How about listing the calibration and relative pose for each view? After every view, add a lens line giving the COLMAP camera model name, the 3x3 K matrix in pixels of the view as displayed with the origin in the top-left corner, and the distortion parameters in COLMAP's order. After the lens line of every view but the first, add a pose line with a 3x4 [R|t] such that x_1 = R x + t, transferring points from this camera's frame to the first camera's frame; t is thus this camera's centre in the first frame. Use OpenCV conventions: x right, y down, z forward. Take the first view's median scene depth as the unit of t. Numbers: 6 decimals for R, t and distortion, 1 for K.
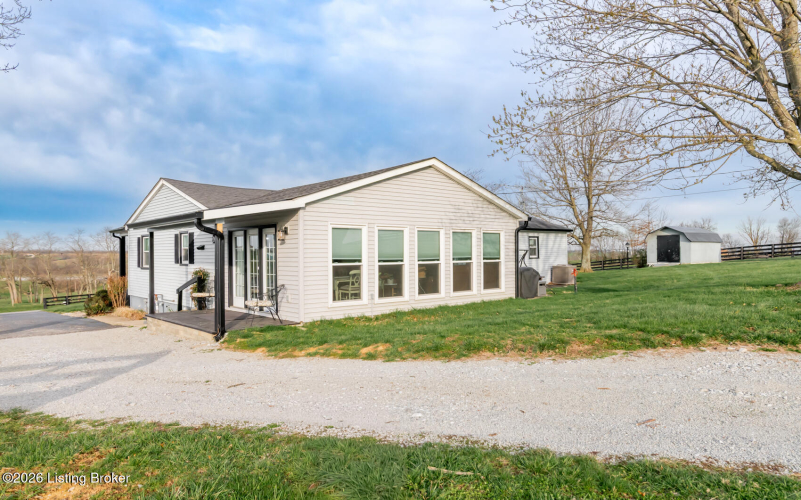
lens RADIAL K [[546.3, 0, 400.8], [0, 546.3, 250.5], [0, 0, 1]] dist [0.057594, -0.005578]
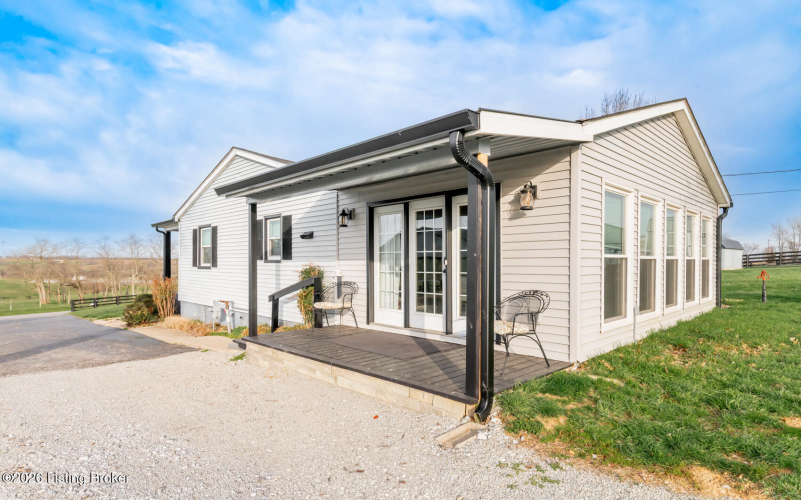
lens RADIAL K [[436.4, 0, 404.4], [0, 436.4, 262.2], [0, 0, 1]] dist [0.020734, 0.002795]
pose [[0.996997, 0.007781, 0.077044, -0.210304], [-0.008049, 0.999963, 0.003174, 0.018983], [-0.077016, -0.003785, 0.997023, 0.328895]]
